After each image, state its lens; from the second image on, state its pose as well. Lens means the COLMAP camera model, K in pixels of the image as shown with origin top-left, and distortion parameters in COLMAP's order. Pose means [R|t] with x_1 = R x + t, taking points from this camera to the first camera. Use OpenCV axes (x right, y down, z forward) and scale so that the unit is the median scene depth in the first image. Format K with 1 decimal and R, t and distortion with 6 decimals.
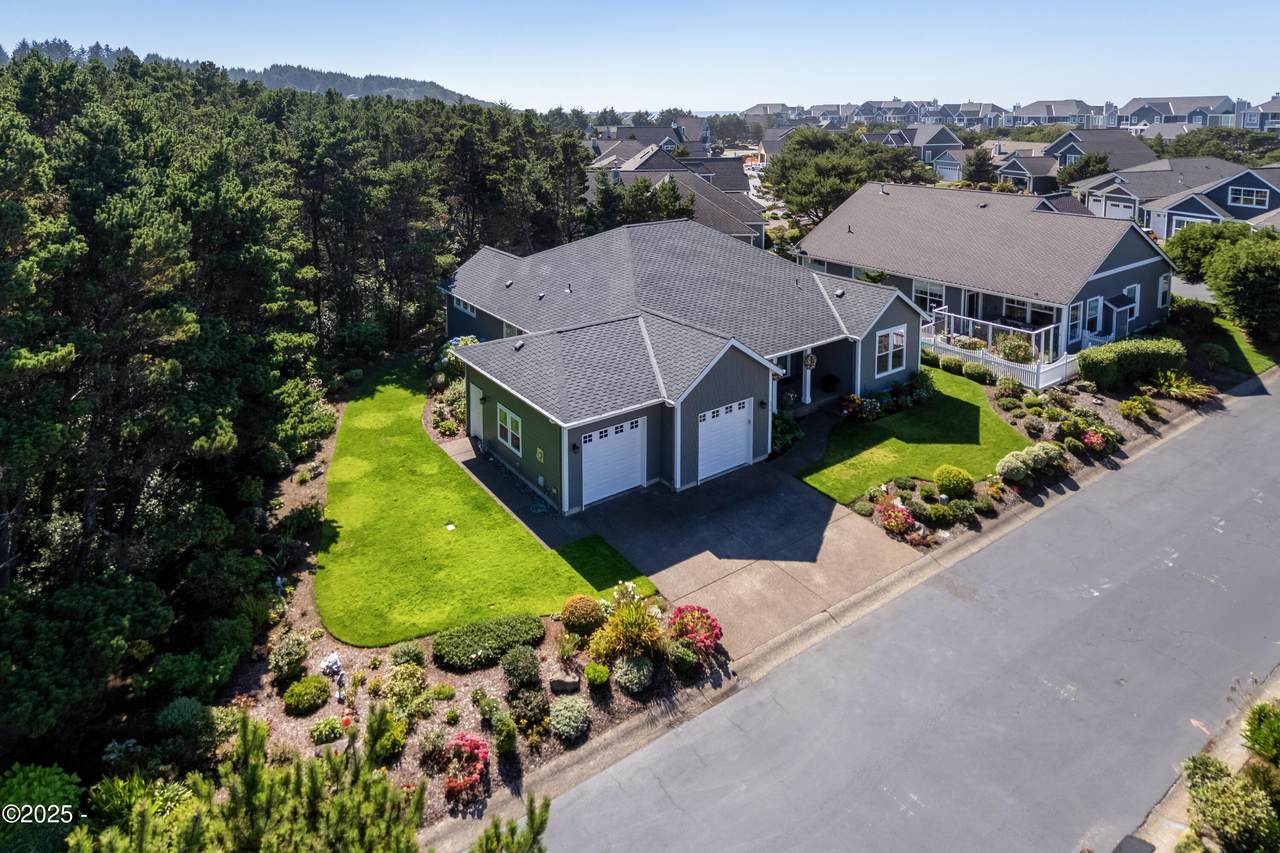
lens RADIAL K [[702.3, 0, 640.0], [0, 702.3, 426.5], [0, 0, 1]] dist [-0.002777, -0.000504]
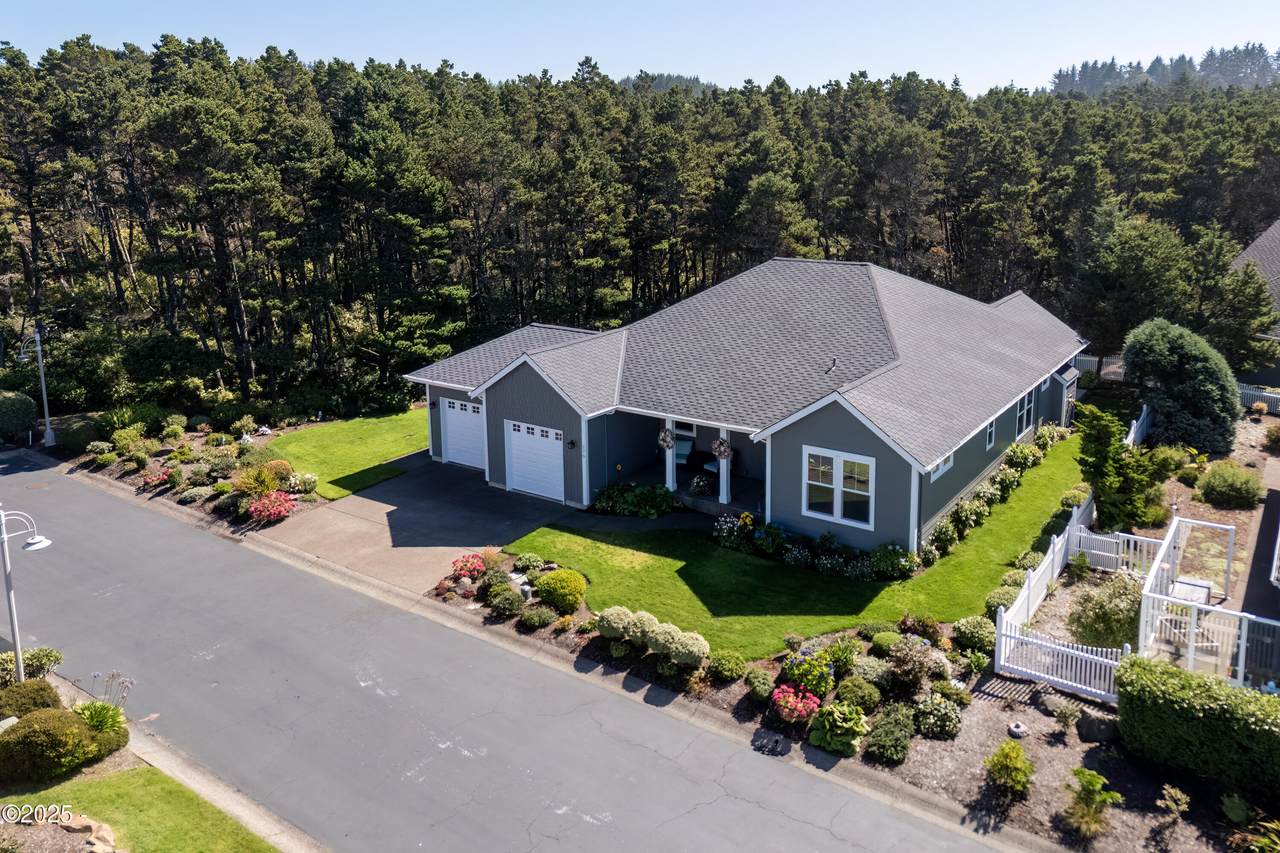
lens RADIAL K [[918.5, 0, 640.0], [0, 918.5, 426.5], [0, 0, 1]] dist [0.086566, 0.000463]
pose [[0.326432, 0.265194, -0.907256, 1.368804], [-0.370171, 0.919036, 0.135449, -0.265073], [0.869721, 0.291625, 0.398170, 0.595643]]
